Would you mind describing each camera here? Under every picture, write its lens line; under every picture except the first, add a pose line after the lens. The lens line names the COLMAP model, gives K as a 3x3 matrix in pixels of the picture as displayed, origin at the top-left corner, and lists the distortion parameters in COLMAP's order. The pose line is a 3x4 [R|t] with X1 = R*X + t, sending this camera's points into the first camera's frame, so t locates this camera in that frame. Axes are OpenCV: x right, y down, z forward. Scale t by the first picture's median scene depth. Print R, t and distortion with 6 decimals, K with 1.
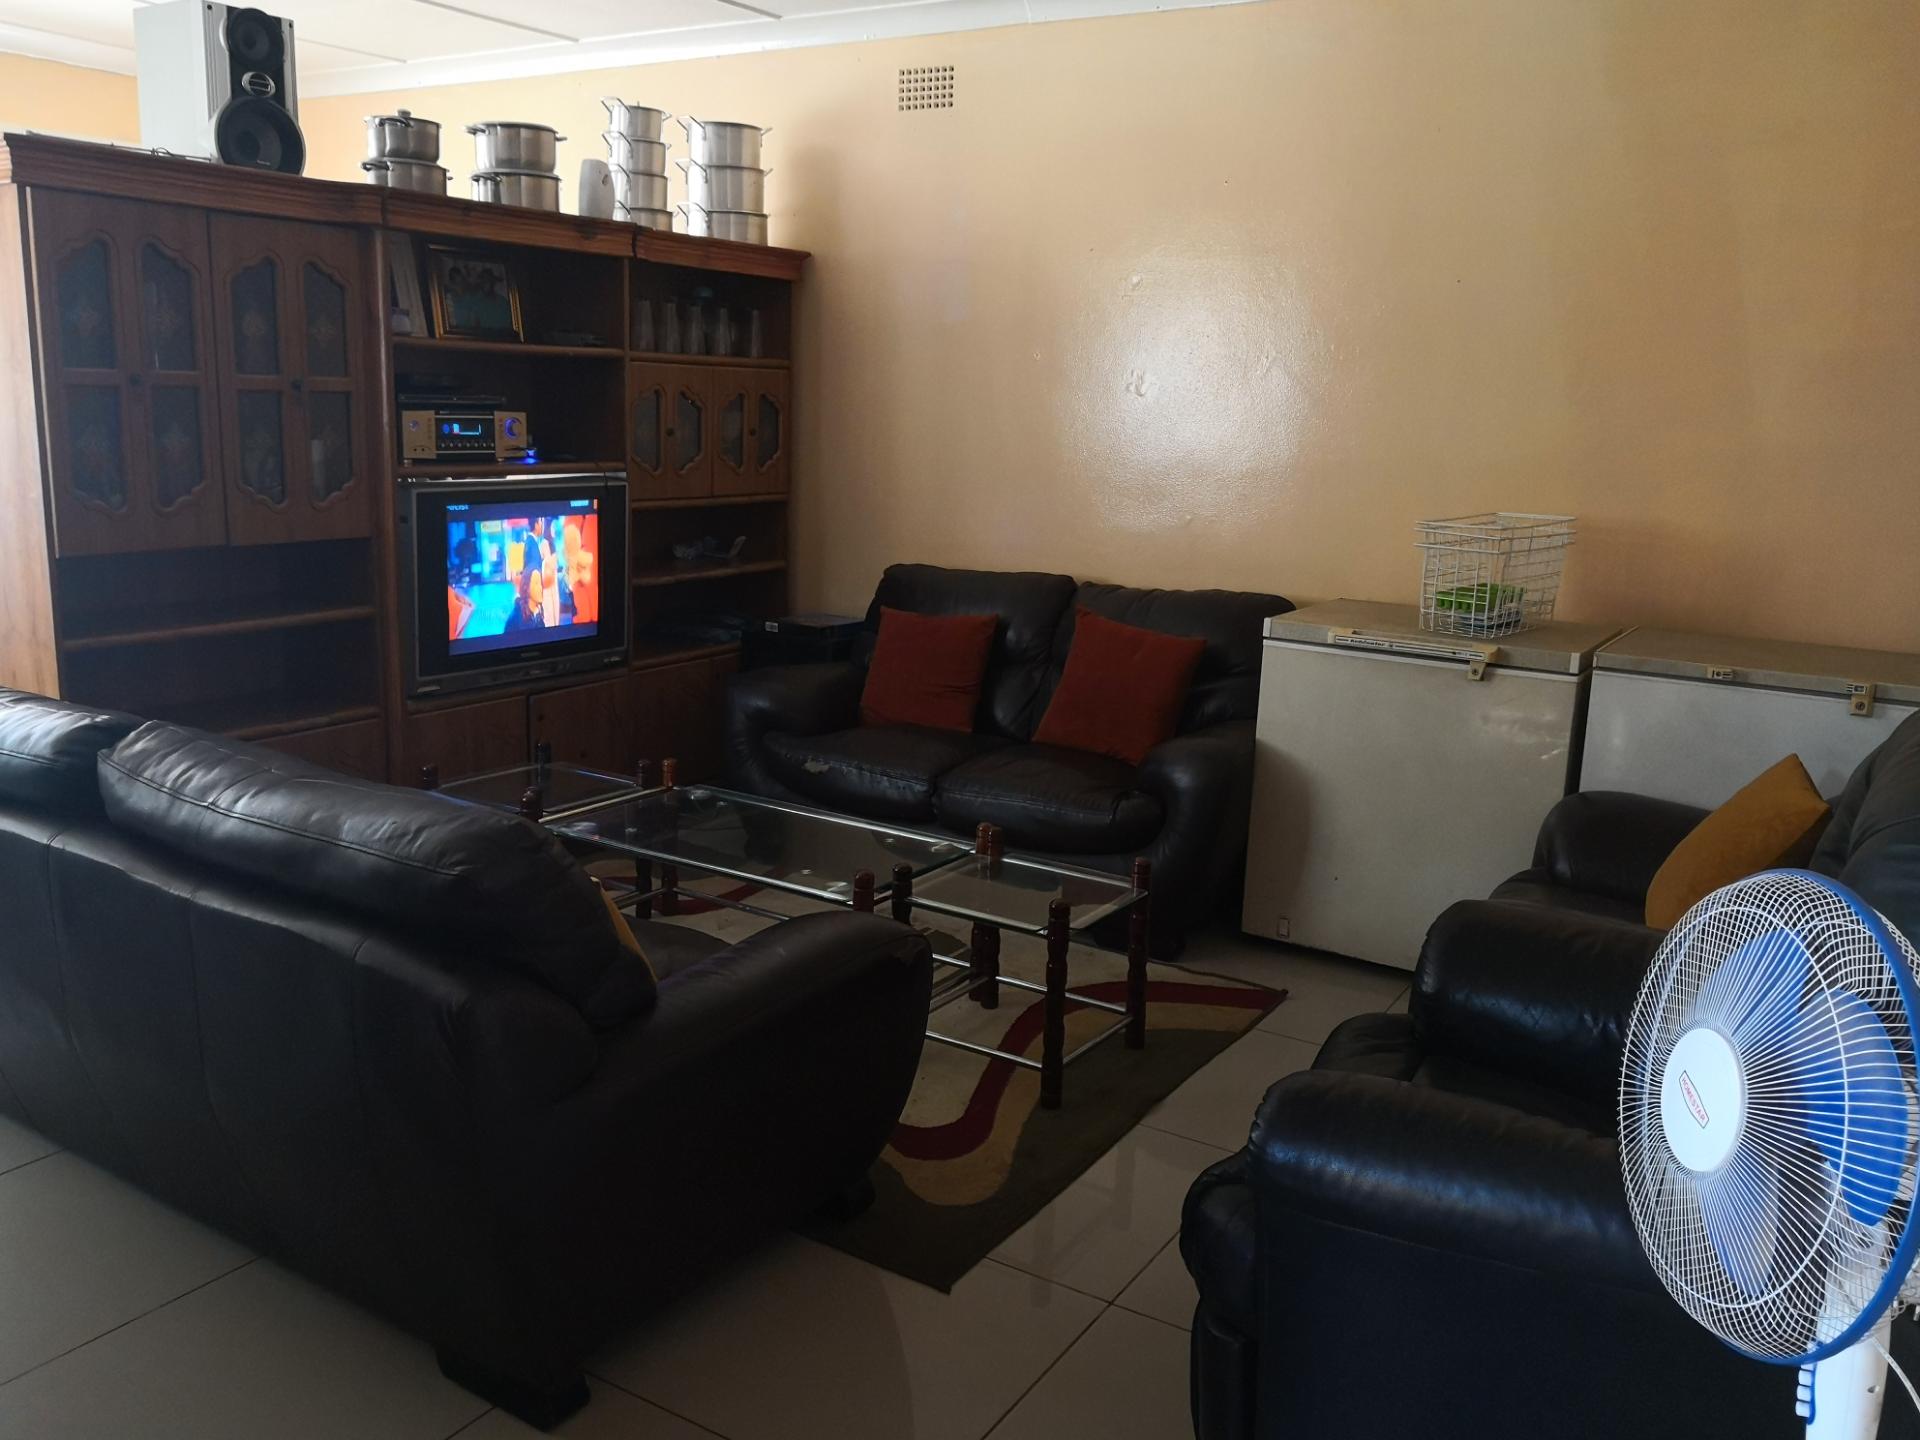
lens RADIAL K [[1690.2, 0, 960.0], [0, 1690.2, 720.0], [0, 0, 1]] dist [-0.000321, -0.017193]
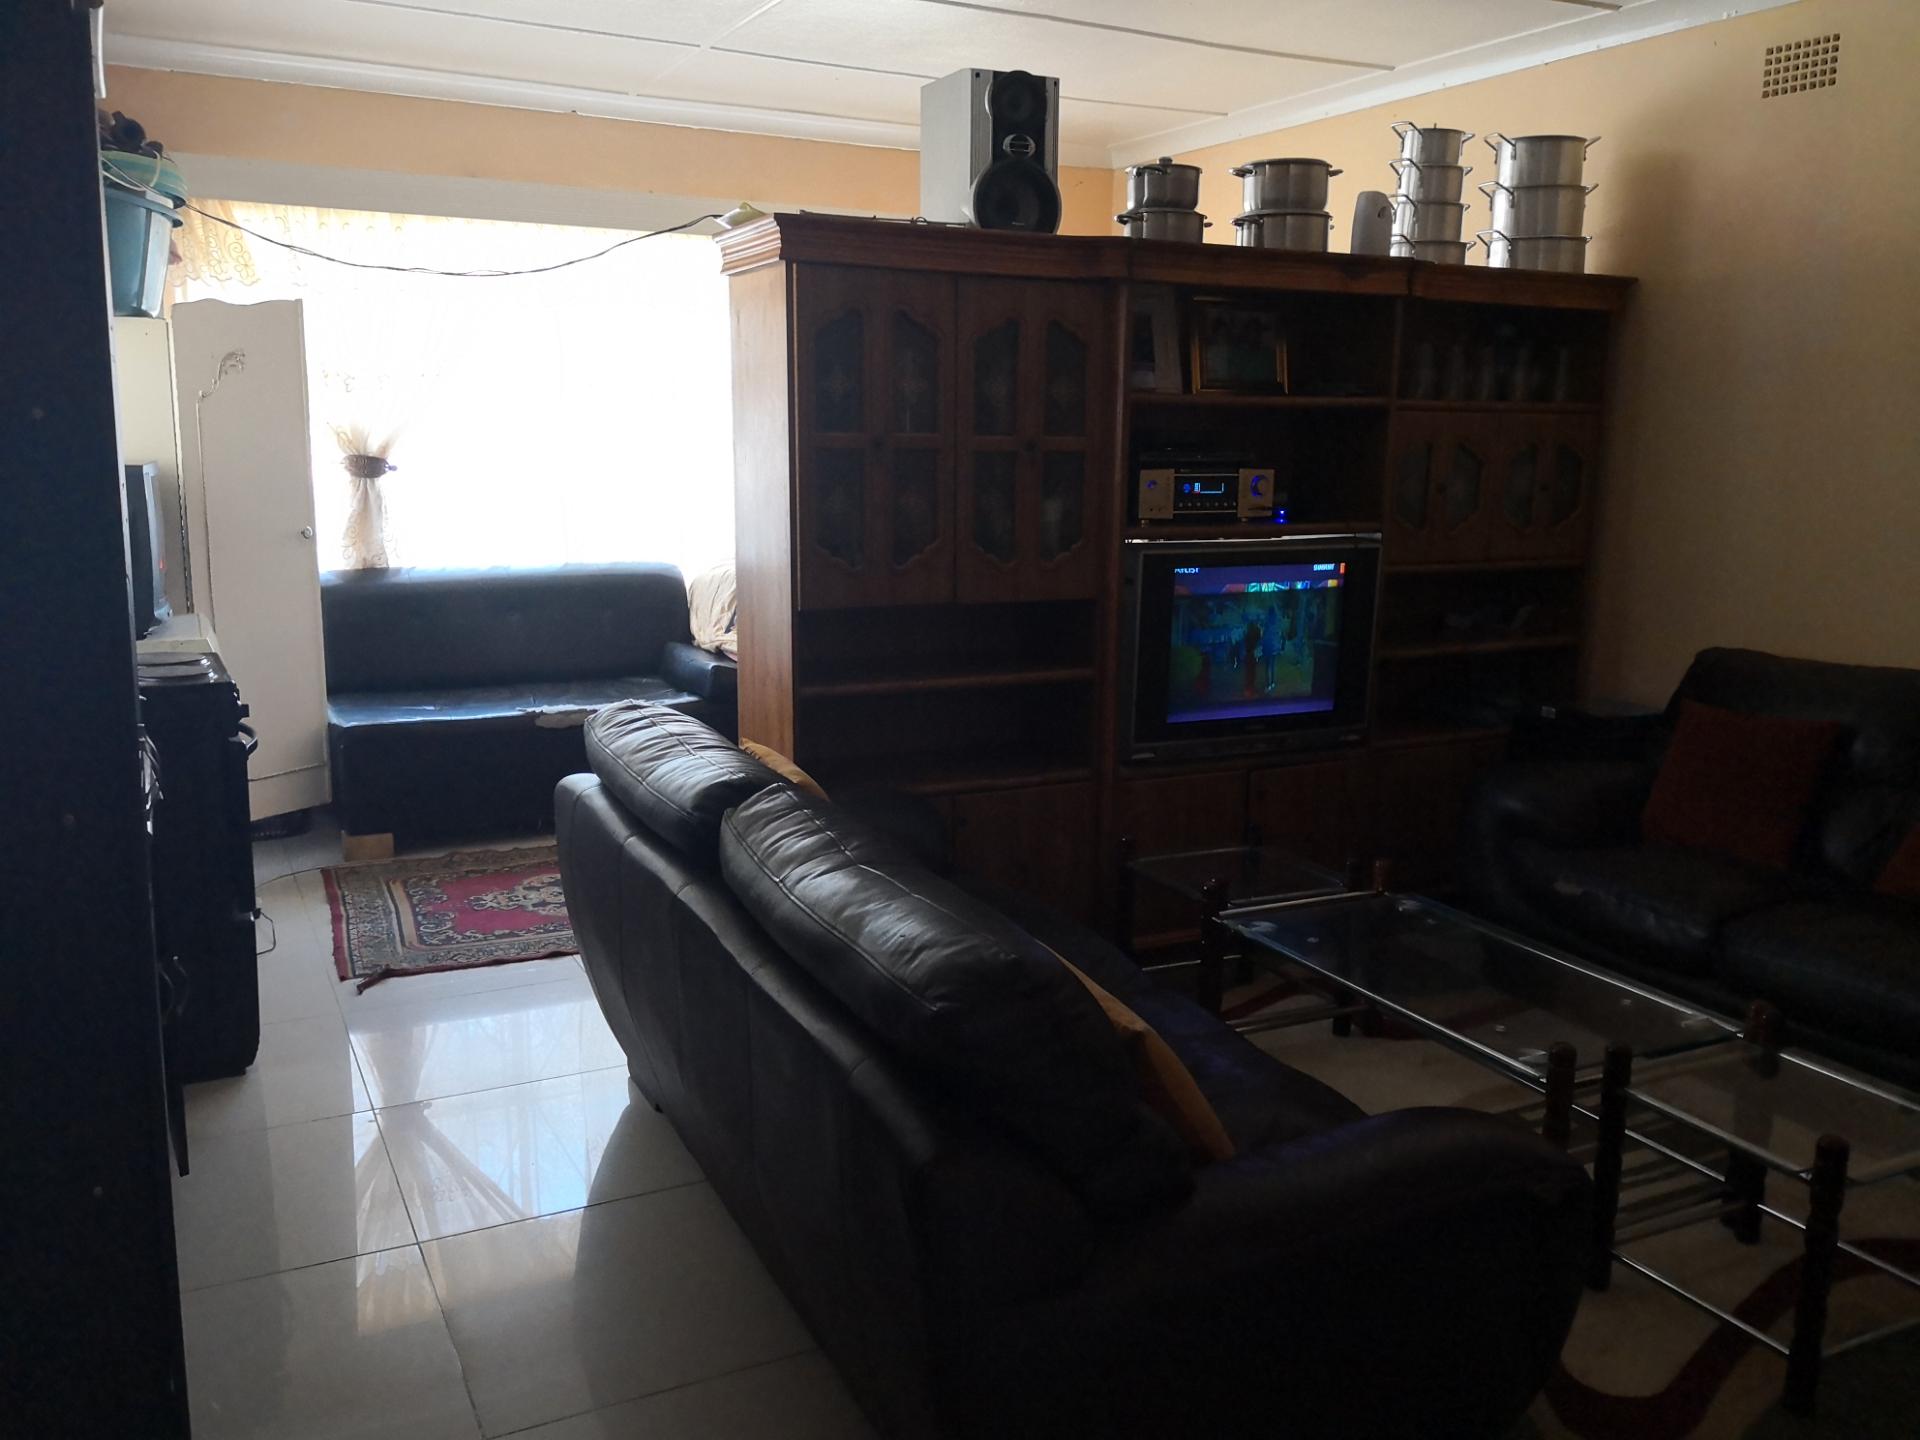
lens RADIAL K [[1557.1, 0, 960.0], [0, 1557.1, 720.0], [0, 0, 1]] dist [0.038780, -0.079455]
pose [[0.845089, 0.075539, -0.529262, 0.065759], [-0.085461, 0.996325, 0.005742, -0.034601], [0.527750, 0.040378, 0.848439, 0.184652]]
